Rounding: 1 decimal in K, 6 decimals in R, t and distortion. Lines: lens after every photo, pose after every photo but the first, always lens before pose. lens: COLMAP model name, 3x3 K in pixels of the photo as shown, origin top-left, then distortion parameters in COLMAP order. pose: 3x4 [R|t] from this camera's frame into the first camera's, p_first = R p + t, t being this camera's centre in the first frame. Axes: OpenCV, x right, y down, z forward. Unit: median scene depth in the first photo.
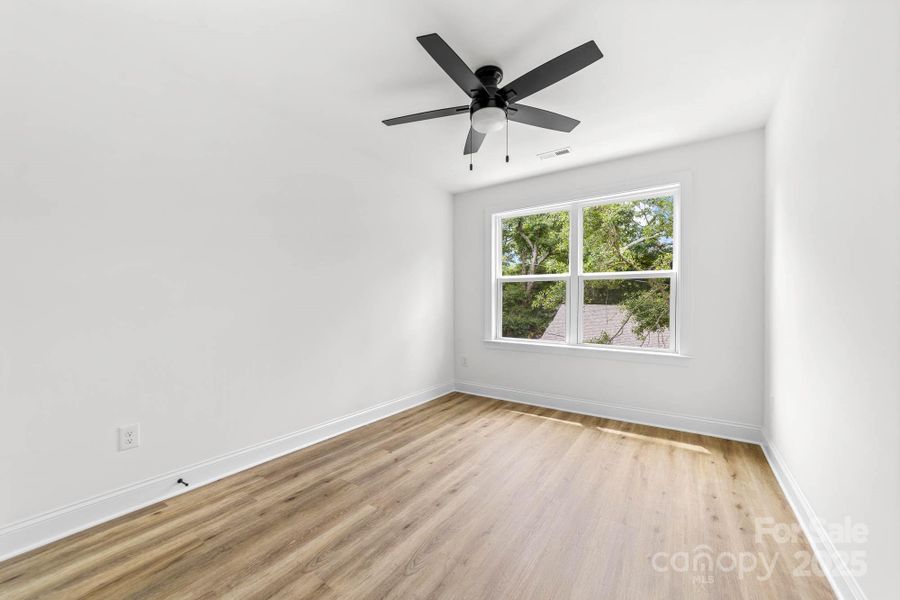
lens RADIAL K [[348.1, 0, 441.9], [0, 348.1, 303.4], [0, 0, 1]] dist [-0.003222, -0.000014]
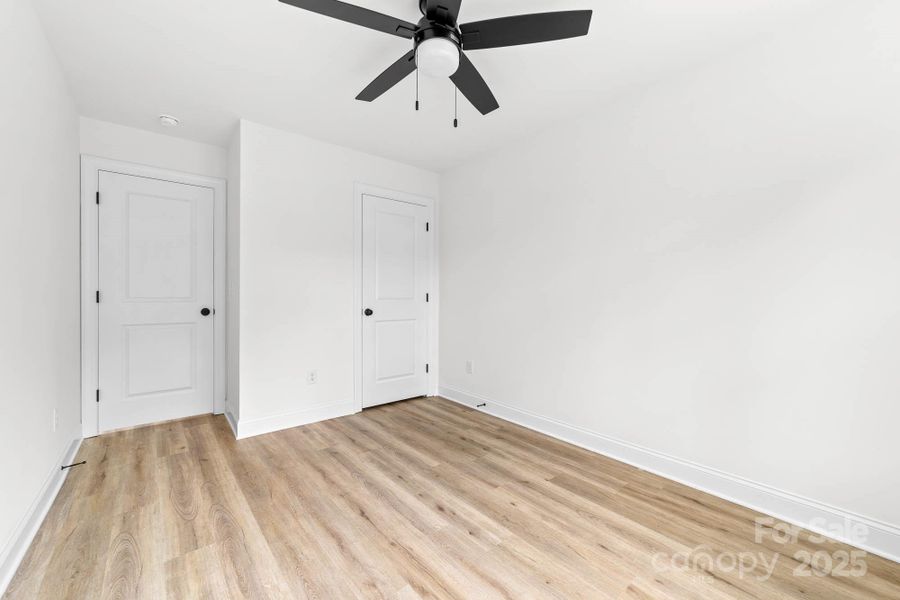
lens RADIAL K [[348.1, 0, 441.6], [0, 348.1, 295.8], [0, 0, 1]] dist [-0.003222, -0.000014]
pose [[-0.255562, -0.000390, -0.966793, 0.800789], [-0.006634, 0.999977, 0.001351, -0.002352], [0.966770, 0.006759, -0.255559, 1.104260]]
